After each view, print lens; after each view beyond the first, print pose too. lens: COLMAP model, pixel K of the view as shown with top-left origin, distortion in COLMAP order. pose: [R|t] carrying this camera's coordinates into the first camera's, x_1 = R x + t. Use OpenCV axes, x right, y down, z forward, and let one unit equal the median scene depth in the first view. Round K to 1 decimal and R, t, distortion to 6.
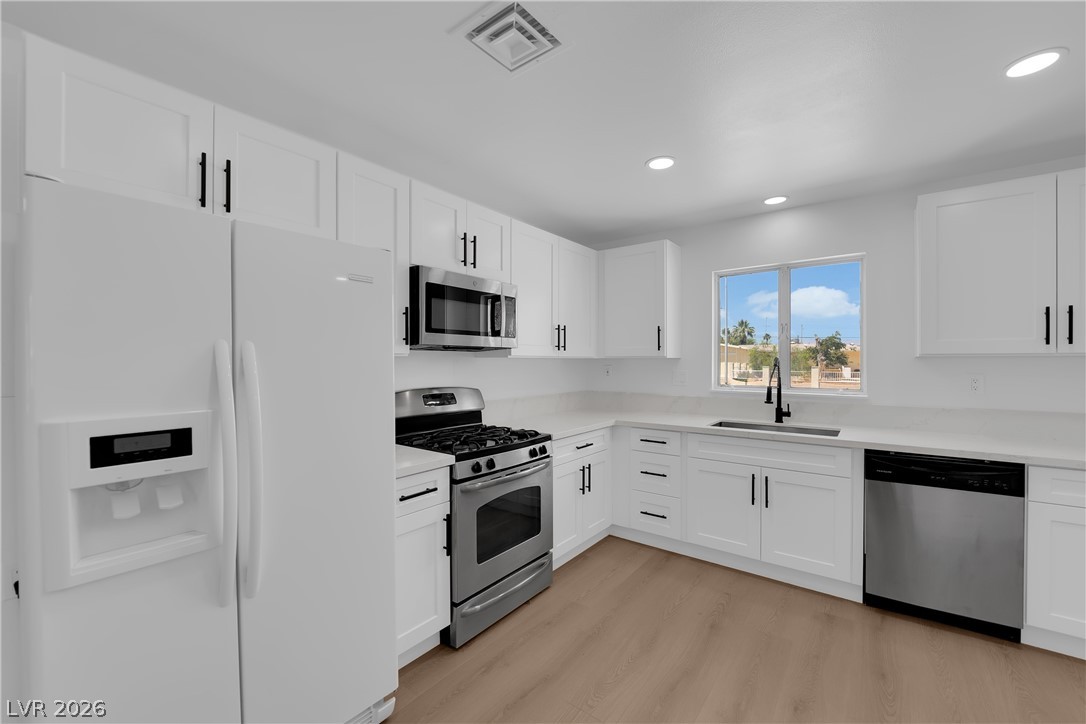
lens RADIAL K [[437.3, 0, 539.8], [0, 437.3, 363.4], [0, 0, 1]] dist [-0.011695, -0.001448]
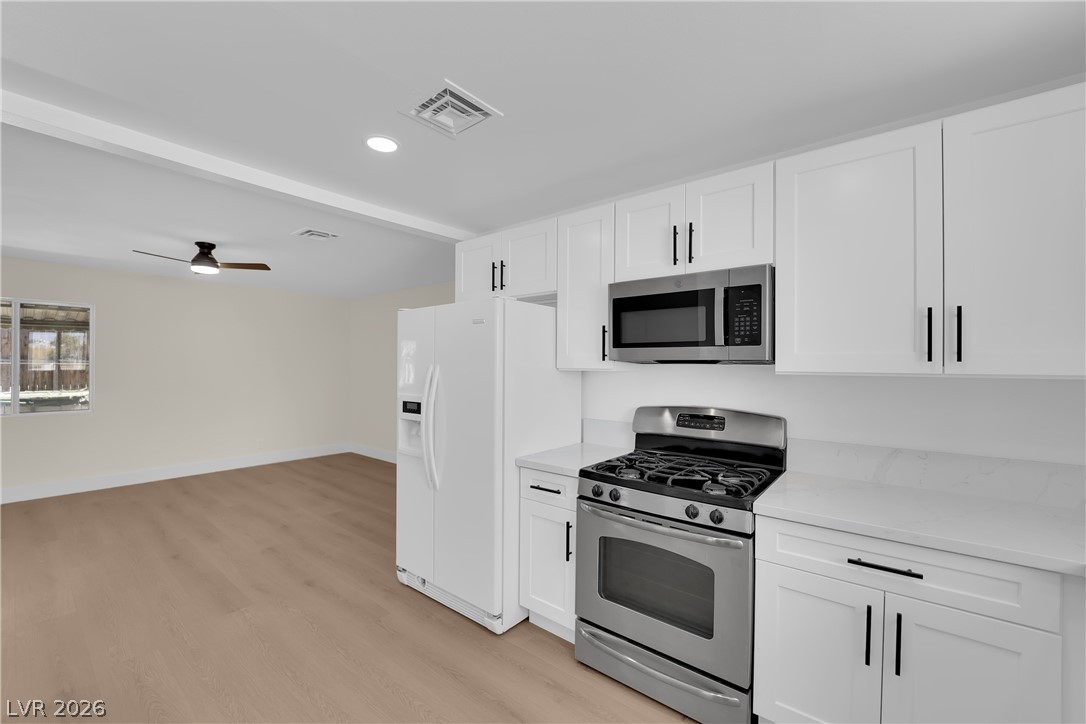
lens RADIAL K [[437.3, 0, 539.2], [0, 437.3, 363.1], [0, 0, 1]] dist [-0.011695, -0.001448]
pose [[-0.021928, -0.001956, -0.999758, 0.595338], [-0.011052, 0.999937, -0.001714, -0.025510], [0.999698, 0.011012, -0.021949, 0.665886]]
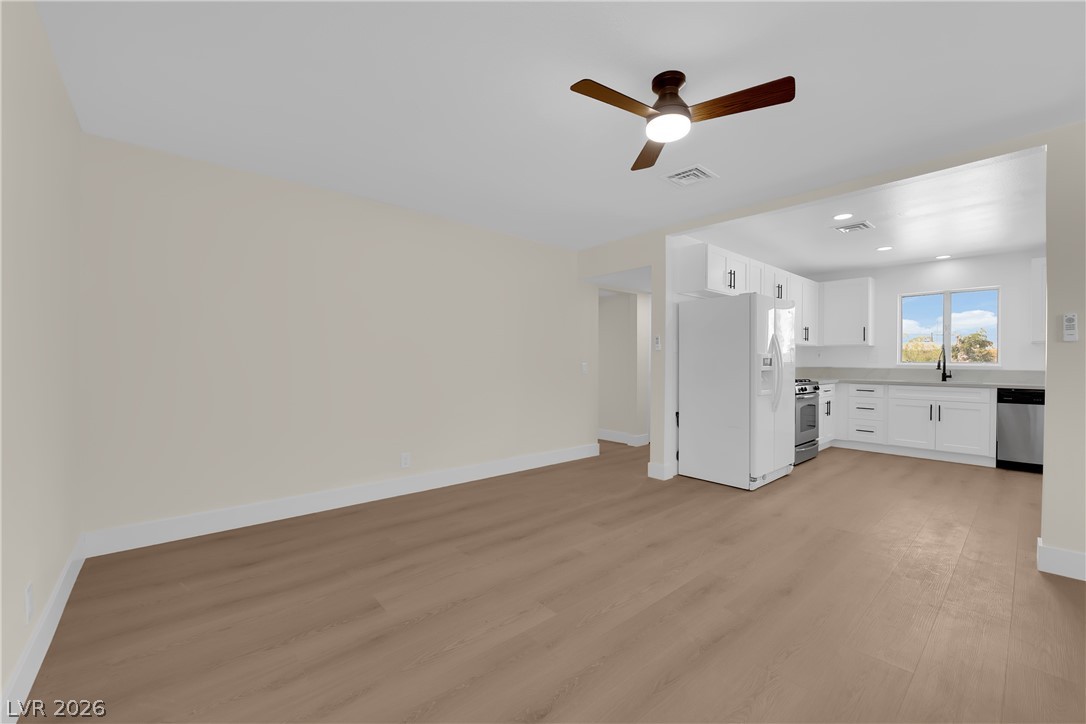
lens RADIAL K [[437.3, 0, 545.4], [0, 437.3, 360.9], [0, 0, 1]] dist [-0.011695, -0.001448]
pose [[0.981655, 0.008446, -0.190477, -0.775393], [-0.008925, 0.999959, -0.001659, 0.076372], [0.190455, 0.003329, 0.981690, -1.135293]]
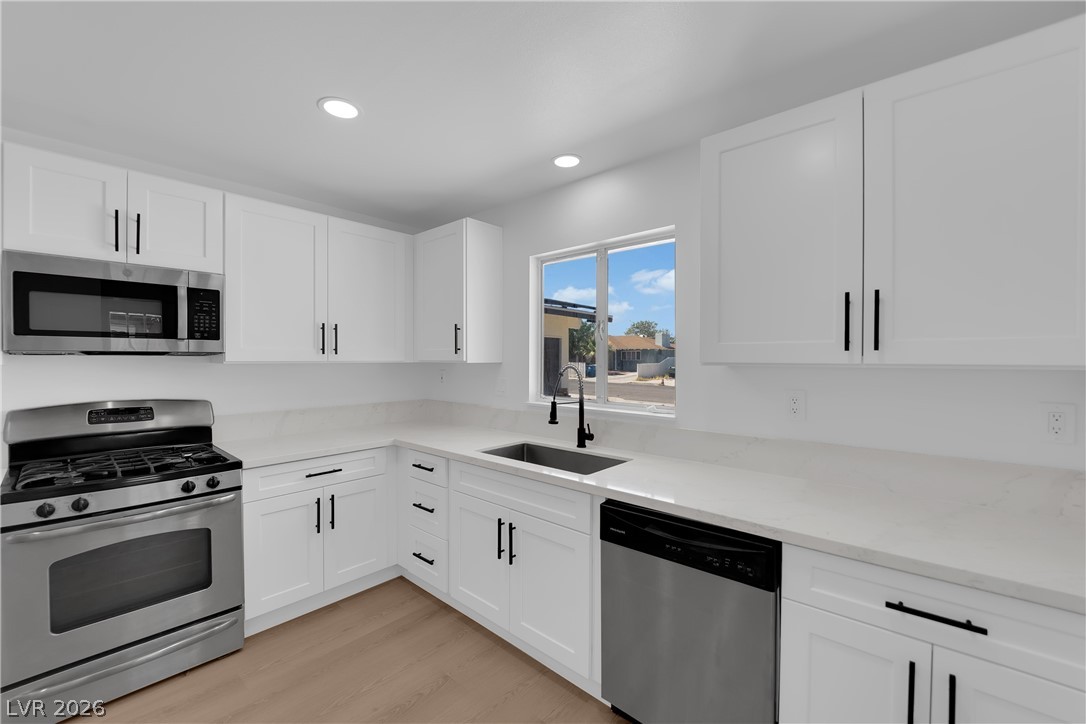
lens RADIAL K [[437.3, 0, 539.2], [0, 437.3, 362.8], [0, 0, 1]] dist [-0.011695, -0.001448]
pose [[0.997396, 0.003438, -0.072033, 0.580783], [-0.002975, 0.999974, 0.006534, -0.022328], [0.072054, -0.006303, 0.997381, 0.233256]]
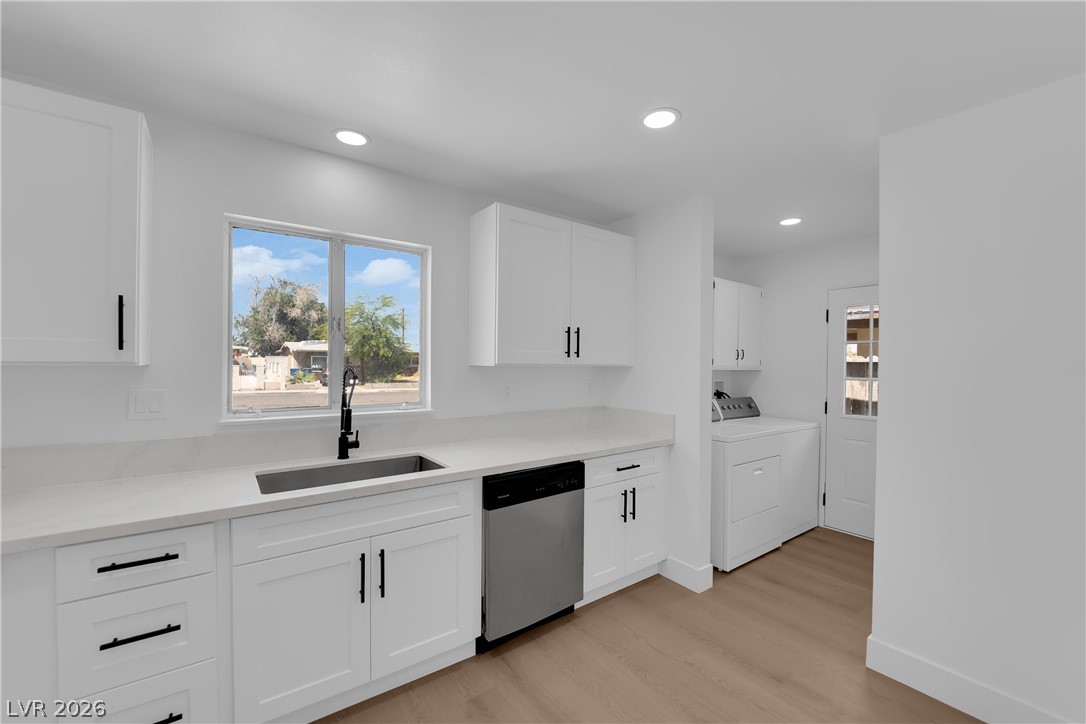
lens RADIAL K [[437.3, 0, 538.1], [0, 437.3, 363.4], [0, 0, 1]] dist [-0.011695, -0.001448]
pose [[0.279489, -0.001955, 0.960147, -0.041191], [-0.006651, 0.999970, 0.003972, -0.024231], [-0.960126, -0.007496, 0.279468, 0.552293]]
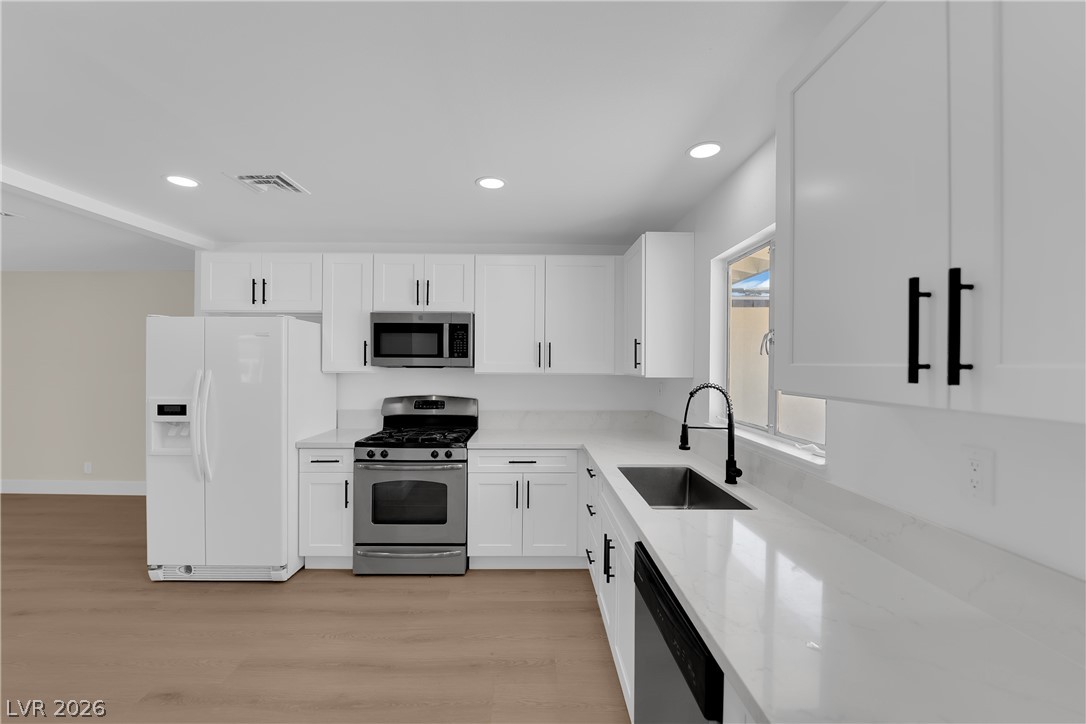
lens RADIAL K [[437.3, 0, 540.1], [0, 437.3, 363.3], [0, 0, 1]] dist [-0.011695, -0.001448]
pose [[0.629916, 0.006459, -0.776636, 0.960277], [-0.010919, 0.999940, -0.000540, -0.043806], [0.776586, 0.008820, 0.629949, 0.399974]]
